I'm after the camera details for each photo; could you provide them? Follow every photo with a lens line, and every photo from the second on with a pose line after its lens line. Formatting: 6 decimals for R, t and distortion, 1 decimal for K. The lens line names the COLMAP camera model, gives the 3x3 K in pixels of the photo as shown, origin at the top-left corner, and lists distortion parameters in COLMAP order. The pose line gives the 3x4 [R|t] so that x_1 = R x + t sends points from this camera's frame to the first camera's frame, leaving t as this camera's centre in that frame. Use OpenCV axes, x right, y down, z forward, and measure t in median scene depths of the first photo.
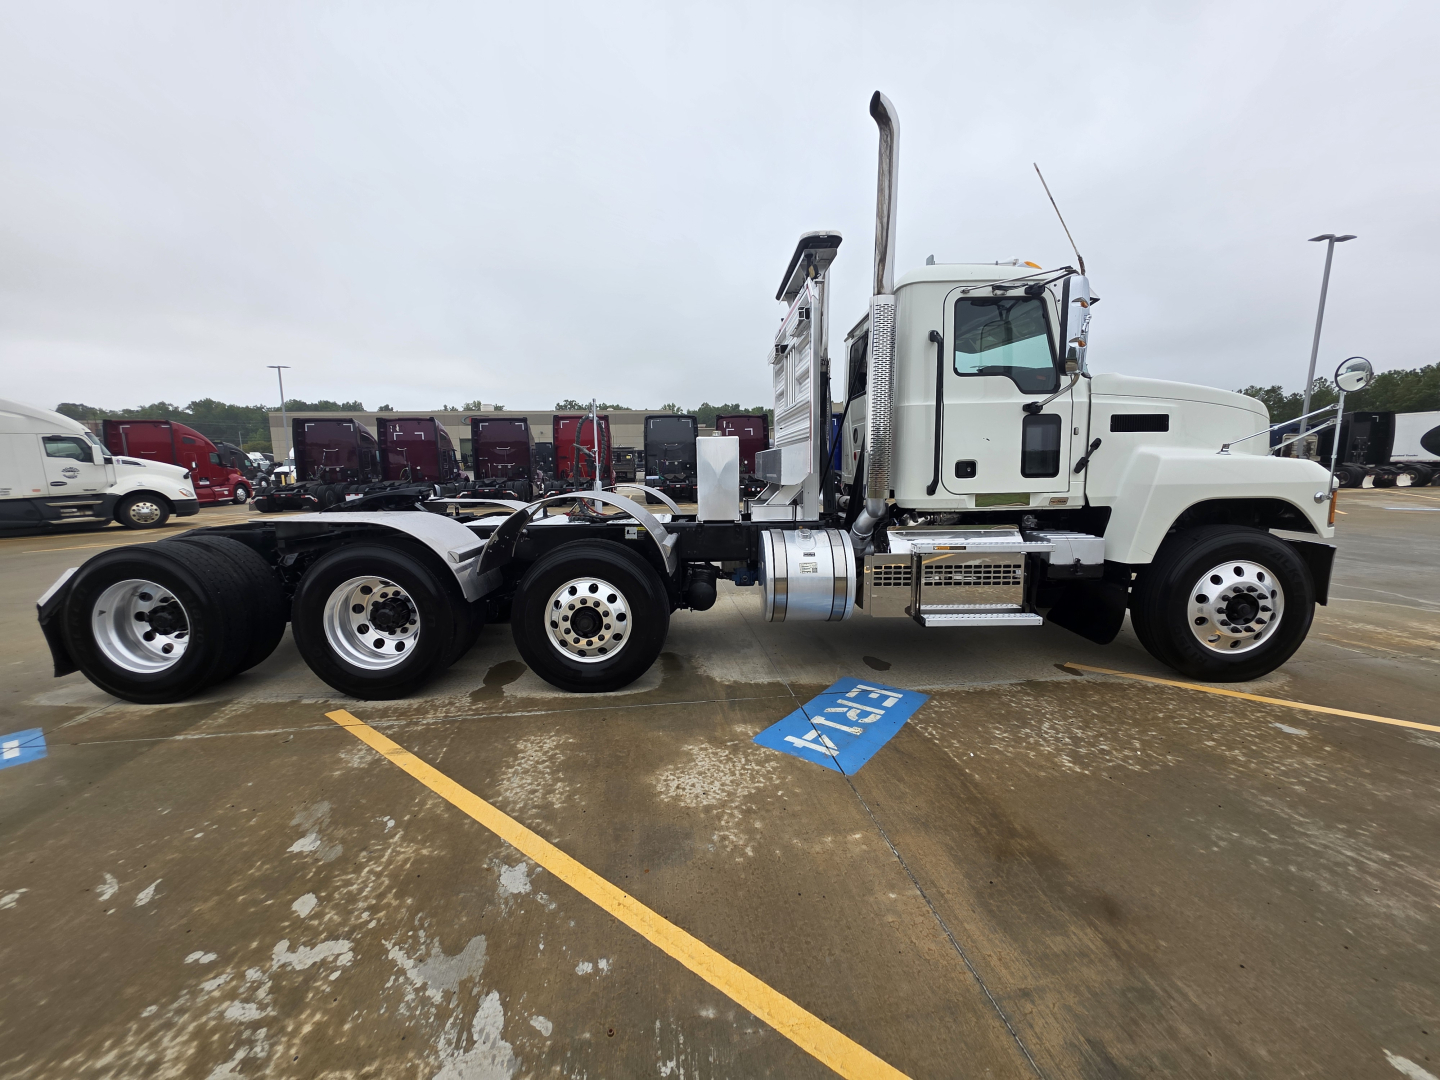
lens RADIAL K [[572.3, 0, 716.1], [0, 572.3, 532.1], [0, 0, 1]] dist [0.000396, 0.001665]
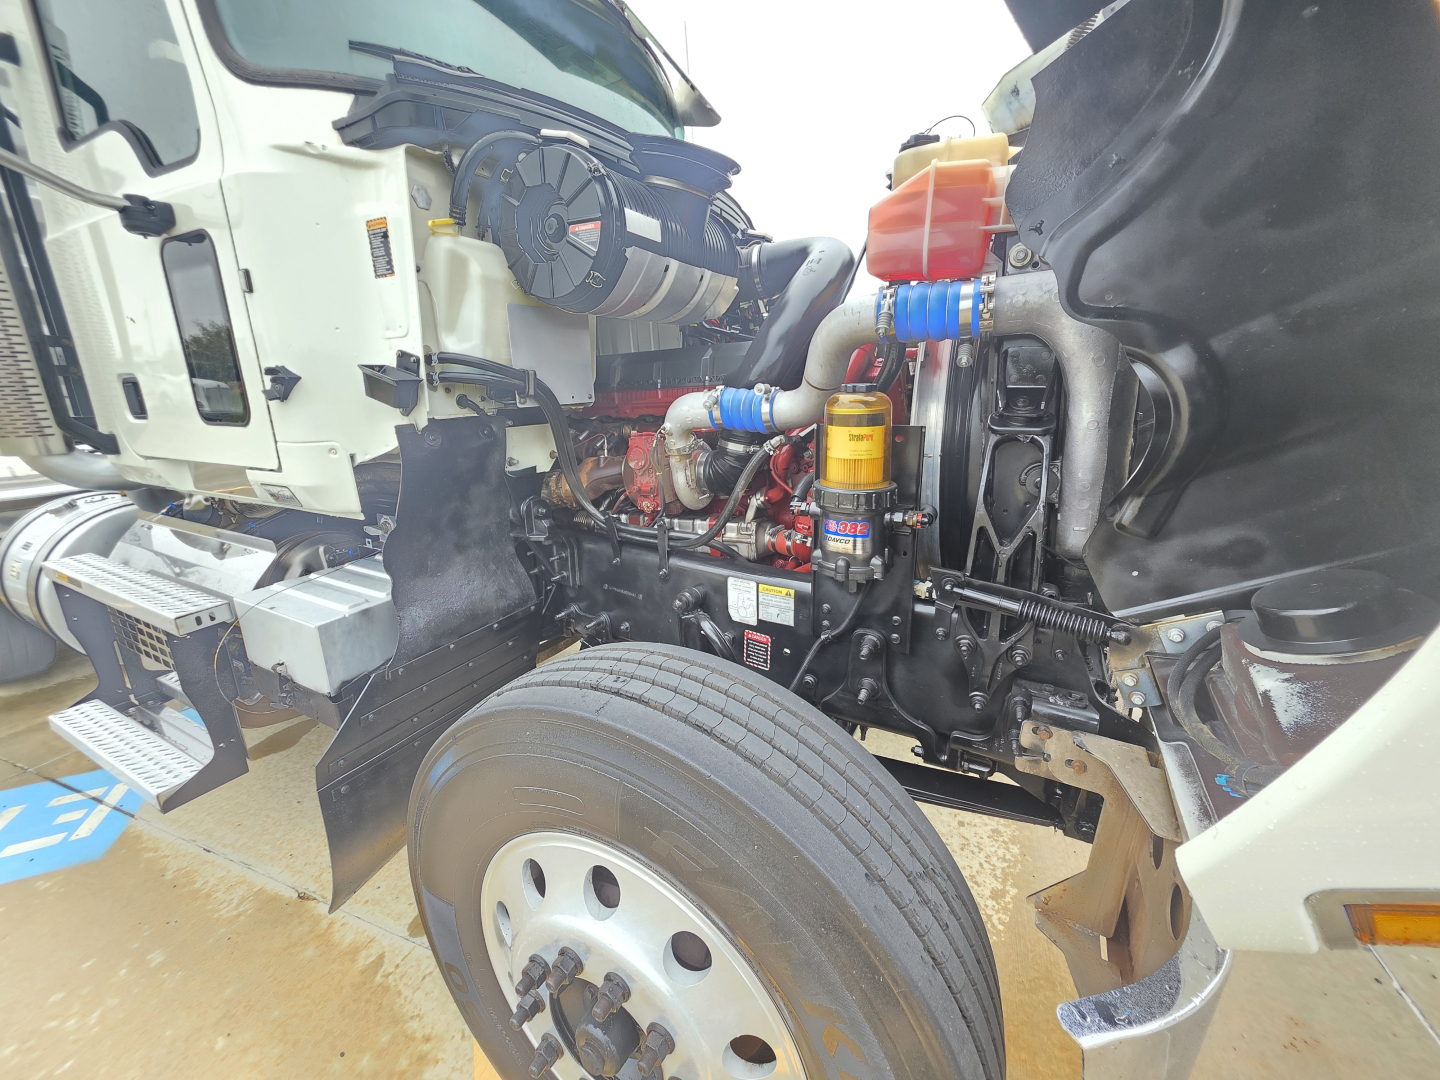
lens RADIAL K [[572.3, 0, 716.1], [0, 572.3, 532.1], [0, 0, 1]] dist [0.000396, 0.001665]
pose [[0.880144, 0.128785, -0.456904, 1.011183], [-0.055271, 0.983752, 0.170814, -0.107984], [0.471478, -0.125087, 0.872961, 0.826167]]
